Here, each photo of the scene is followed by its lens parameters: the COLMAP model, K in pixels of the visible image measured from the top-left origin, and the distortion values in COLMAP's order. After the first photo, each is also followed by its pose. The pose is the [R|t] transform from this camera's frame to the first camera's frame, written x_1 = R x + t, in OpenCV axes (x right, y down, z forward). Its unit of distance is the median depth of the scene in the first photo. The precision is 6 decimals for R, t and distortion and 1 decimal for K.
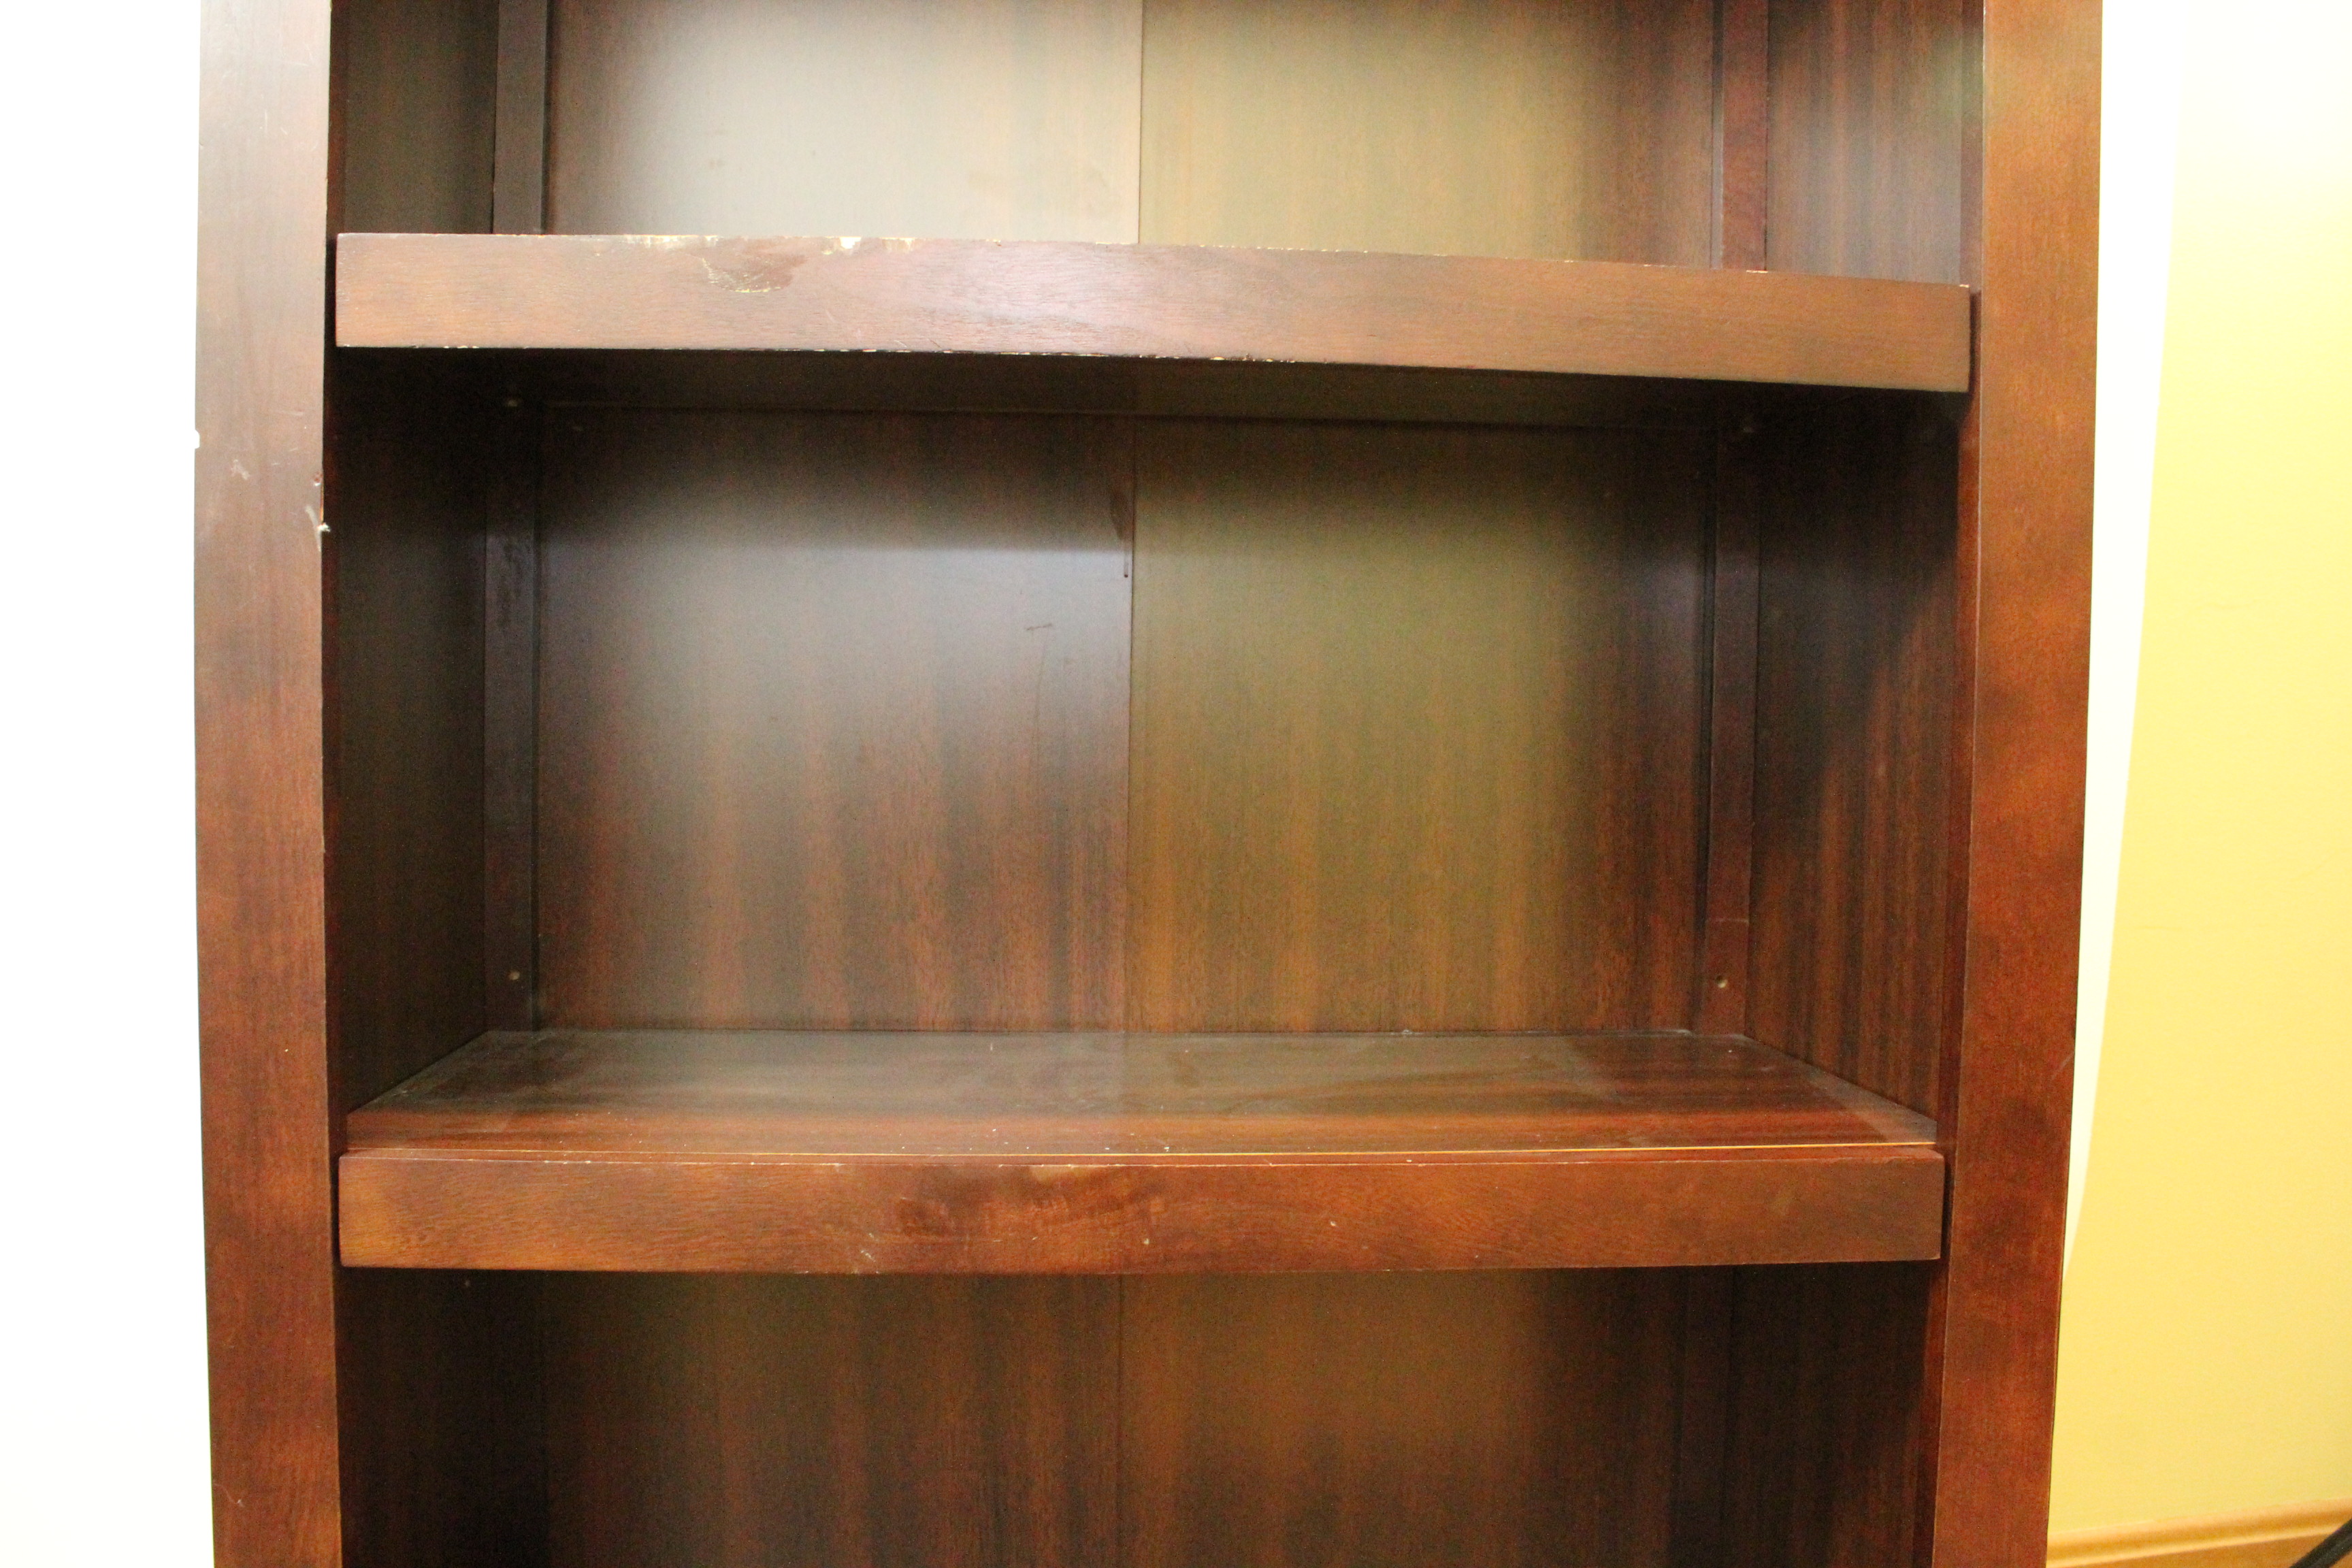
lens RADIAL K [[1921.5, 0, 1176.0], [0, 1921.5, 784.0], [0, 0, 1]] dist [-0.174656, 0.139722]
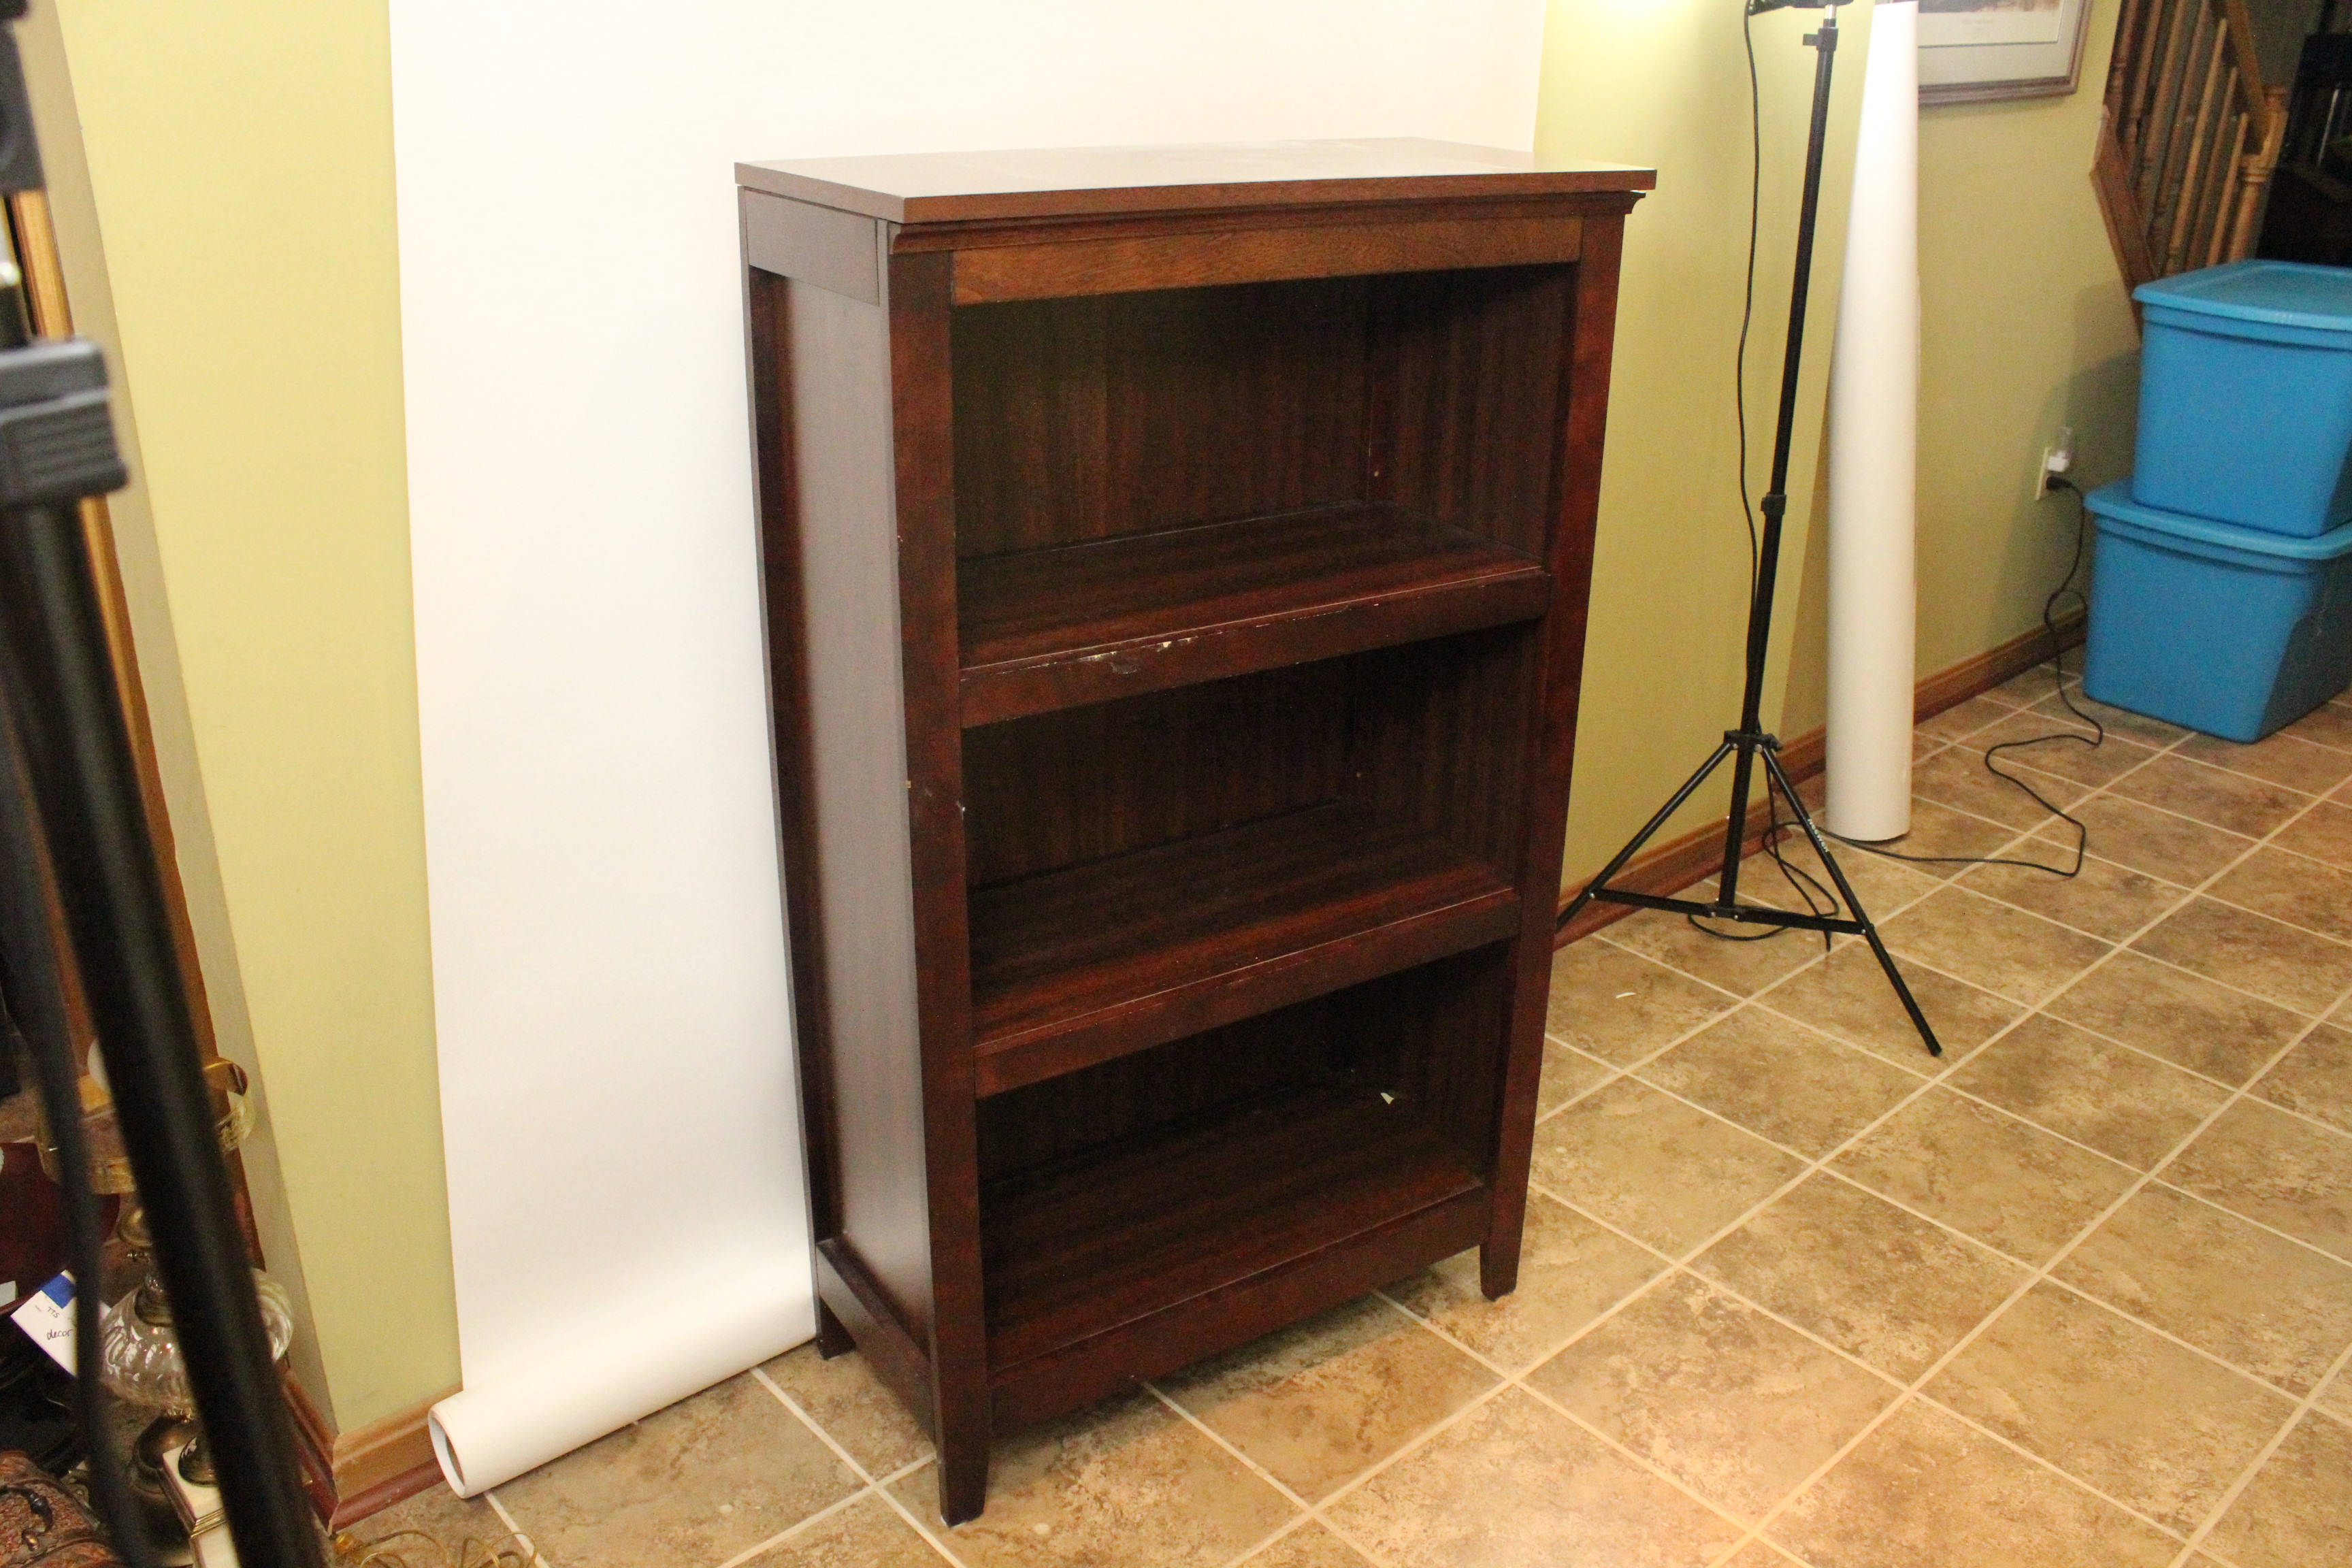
lens RADIAL K [[1911.3, 0, 1176.0], [0, 1911.3, 784.0], [0, 0, 1]] dist [-0.163770, 0.119646]
pose [[0.881849, -0.181903, 0.435032, -1.121780], [0.015406, 0.933217, 0.358983, -0.896775], [-0.471280, -0.309867, 0.825759, -0.893618]]
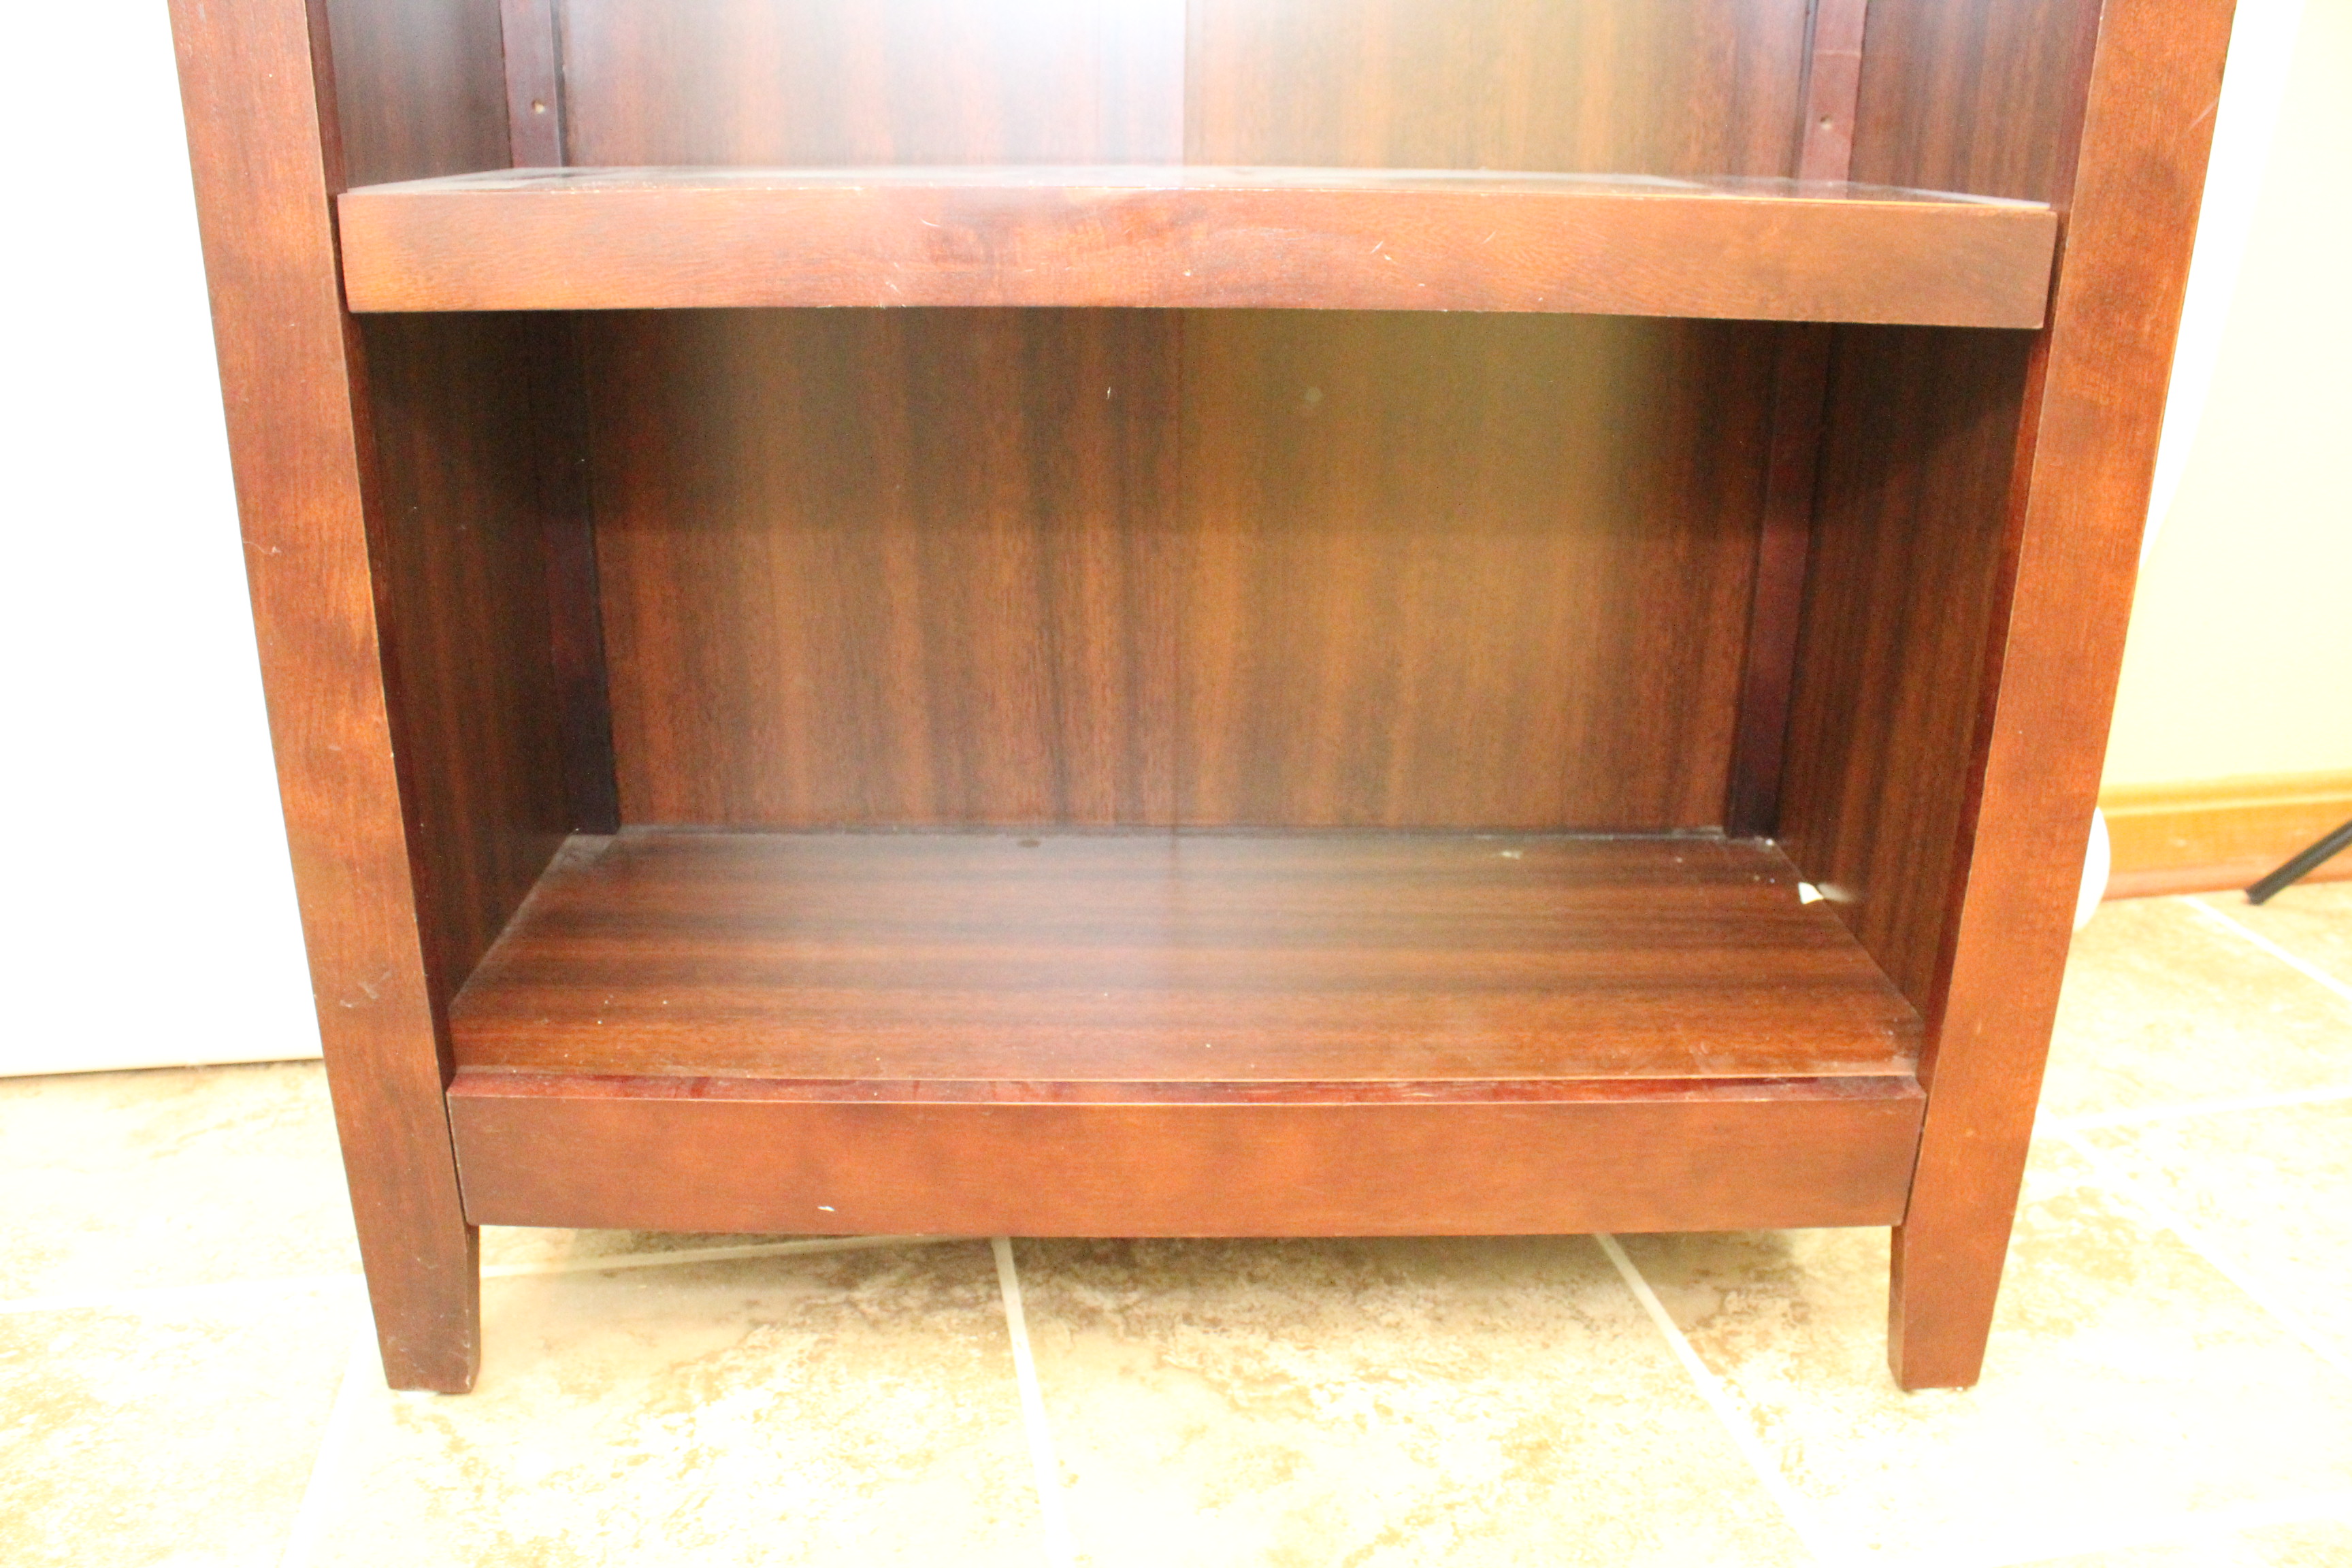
lens RADIAL K [[1911.3, 0, 1176.0], [0, 1911.3, 784.0], [0, 0, 1]] dist [-0.163770, 0.119646]
pose [[0.998626, 0.016333, -0.049801, 0.028987], [-0.000464, 0.952922, 0.303216, 0.195790], [0.052409, -0.302776, 0.951620, 0.034387]]
